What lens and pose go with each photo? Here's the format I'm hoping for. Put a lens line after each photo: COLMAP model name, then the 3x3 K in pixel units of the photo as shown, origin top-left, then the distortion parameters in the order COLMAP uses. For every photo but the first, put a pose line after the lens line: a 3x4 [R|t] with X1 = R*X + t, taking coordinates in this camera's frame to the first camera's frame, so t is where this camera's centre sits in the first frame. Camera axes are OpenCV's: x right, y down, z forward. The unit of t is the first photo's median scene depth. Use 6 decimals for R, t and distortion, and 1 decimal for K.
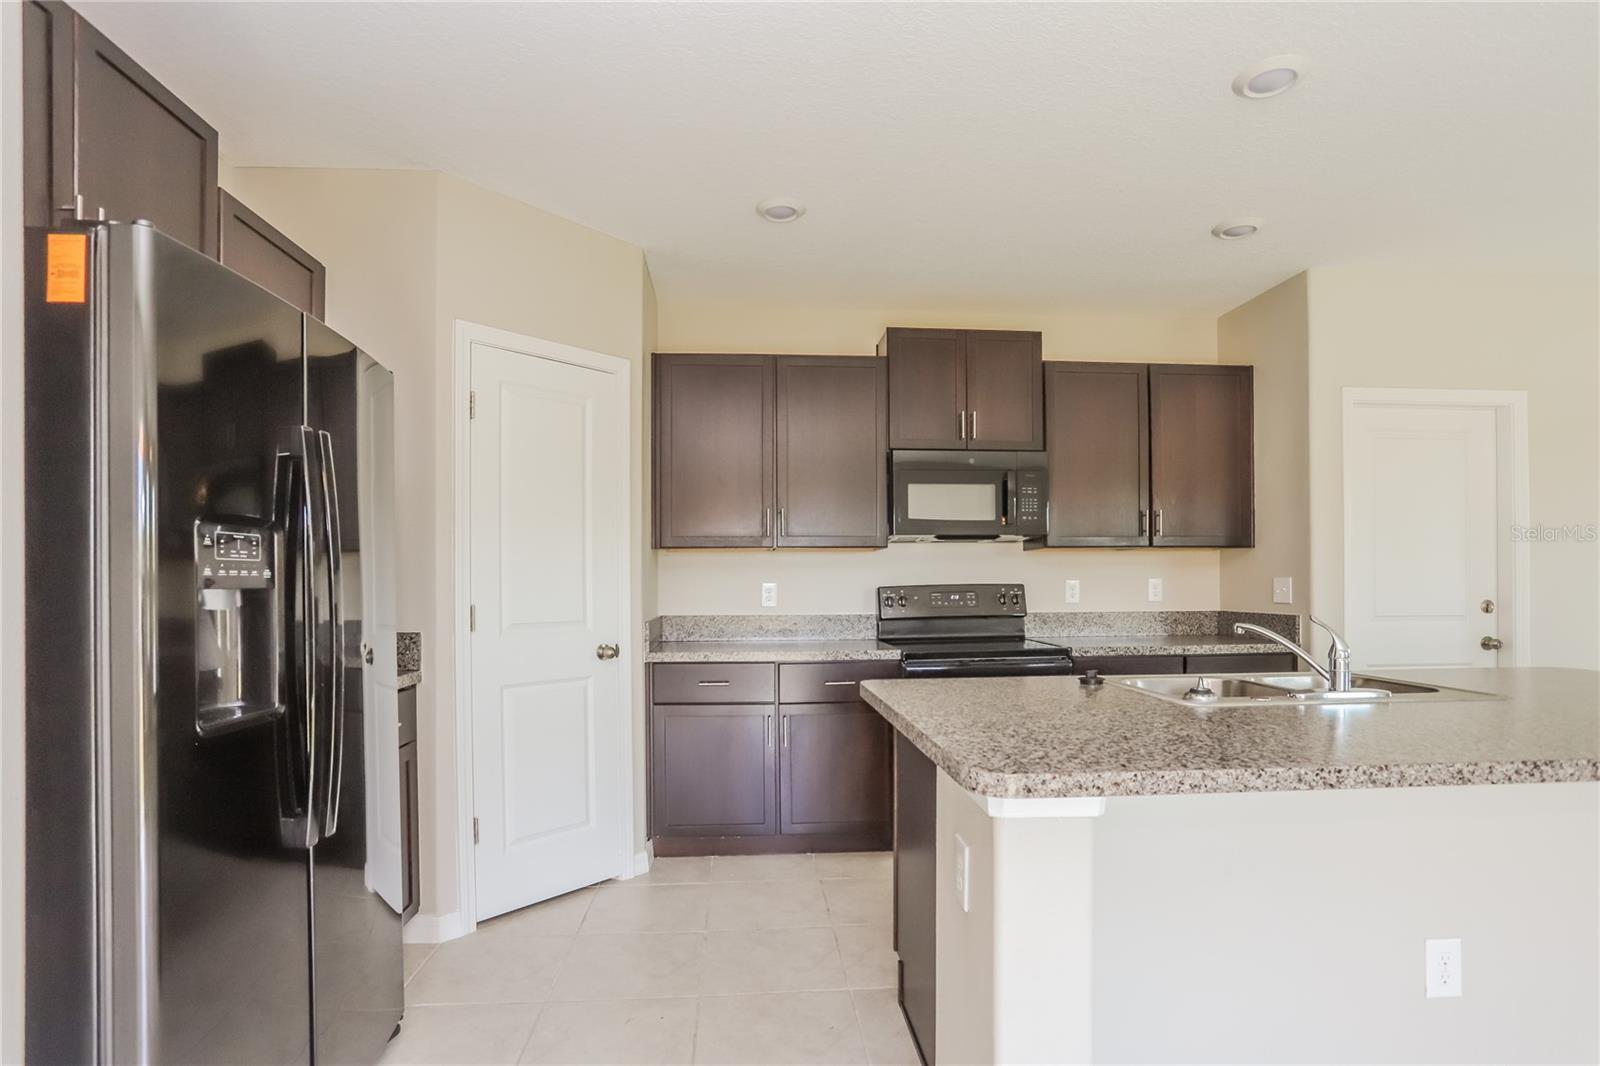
lens RADIAL K [[779.3, 0, 796.2], [0, 779.3, 594.4], [0, 0, 1]] dist [-0.054802, 0.022458]
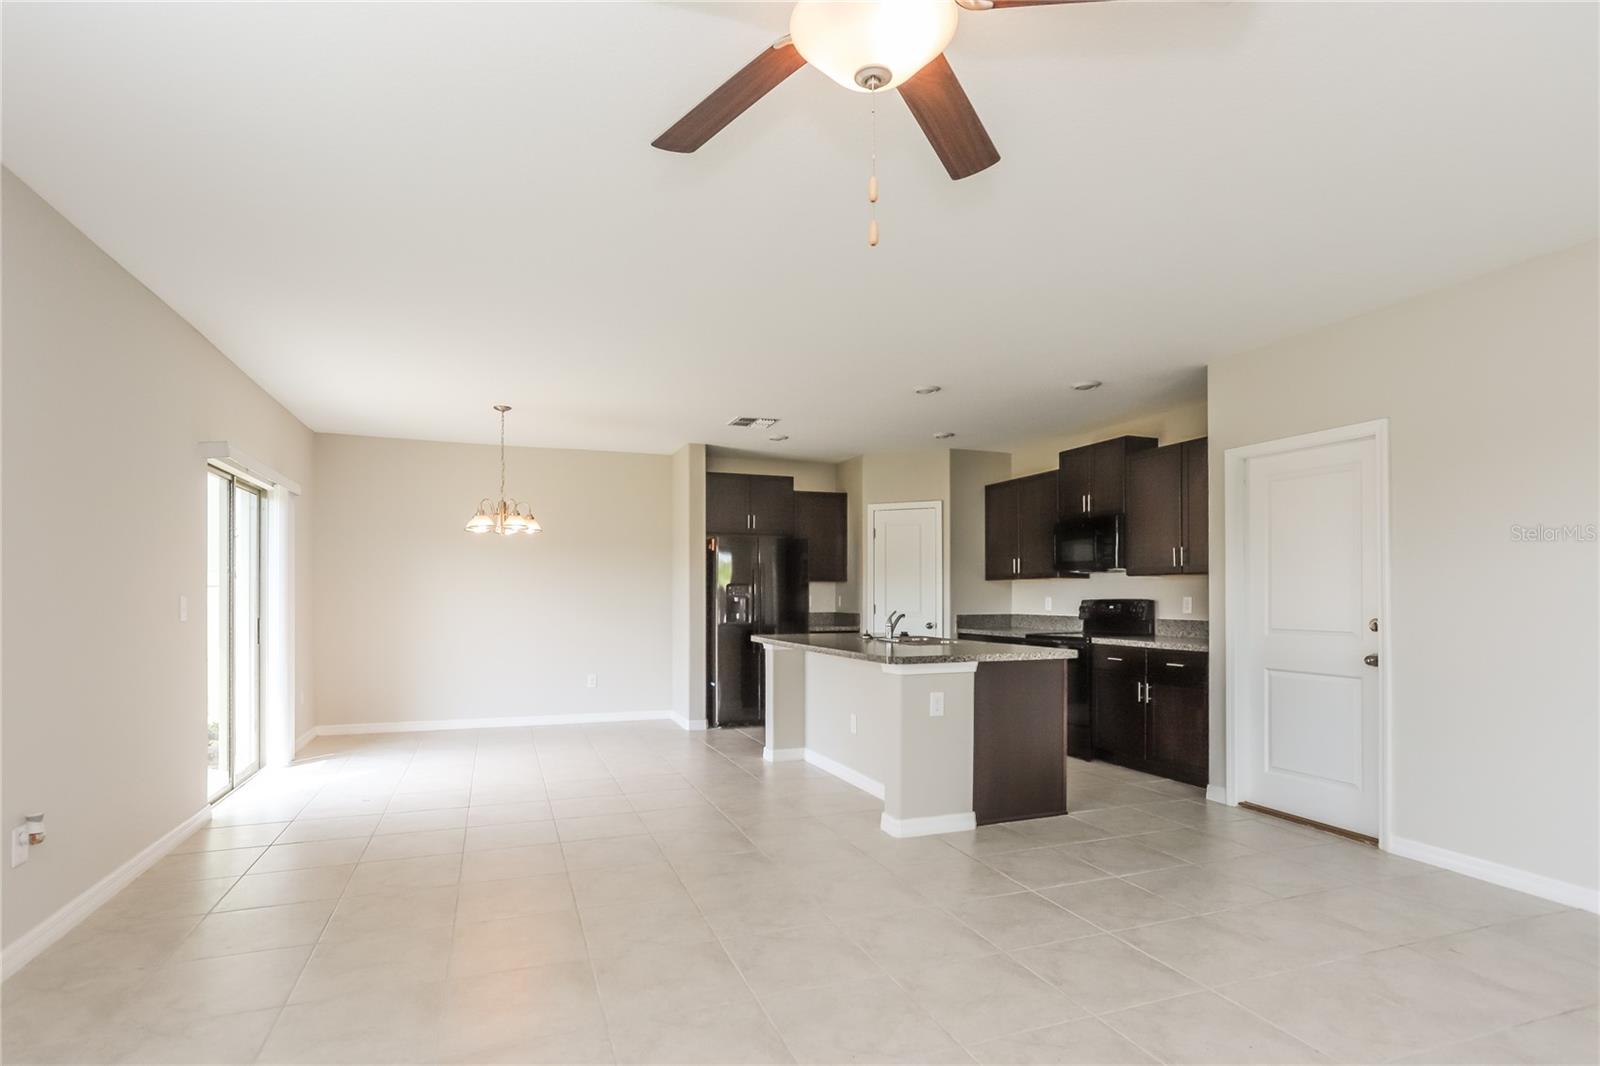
lens RADIAL K [[779.3, 0, 796.2], [0, 779.3, 594.4], [0, 0, 1]] dist [-0.054802, 0.022458]
pose [[0.288489, 0.005506, -0.957467, 1.795129], [-0.014429, 0.999895, 0.001403, -0.019528], [0.957374, 0.013410, 0.288538, -0.074458]]
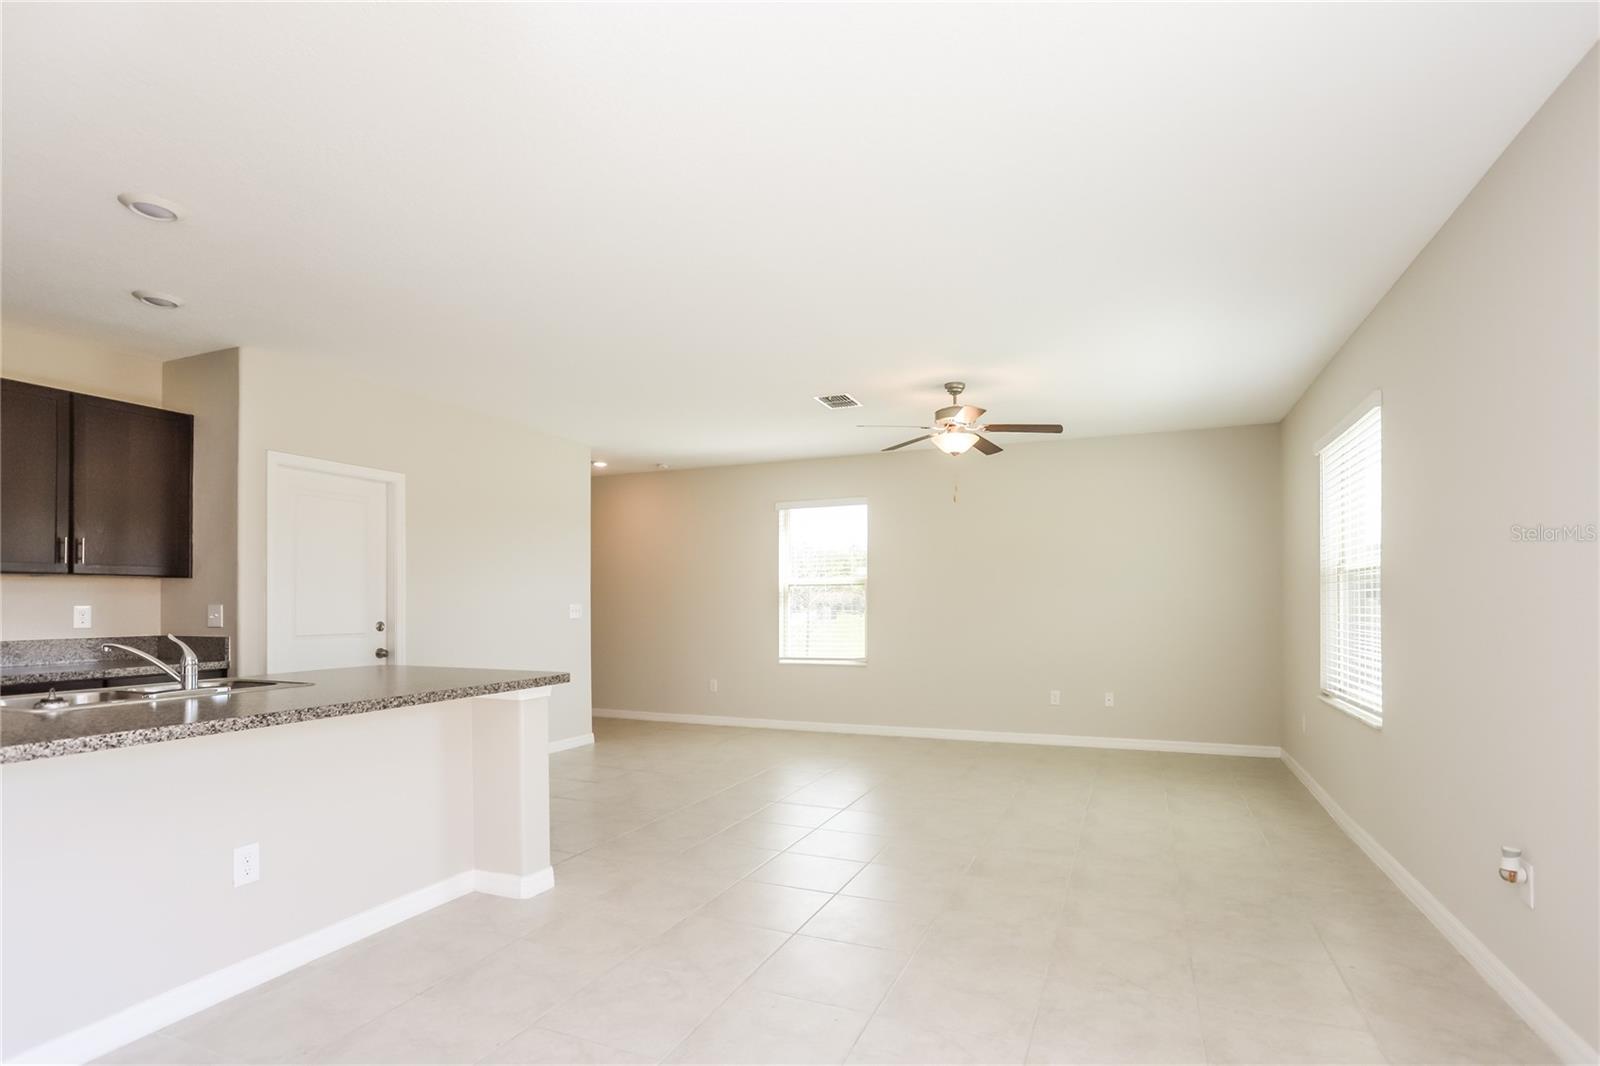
lens RADIAL K [[779.3, 0, 796.2], [0, 779.3, 594.4], [0, 0, 1]] dist [-0.054802, 0.022458]
pose [[0.432516, 0.014234, 0.901514, -0.018903], [0.016623, 0.999580, -0.023758, 0.004155], [-0.901473, 0.025262, 0.432097, -0.293438]]
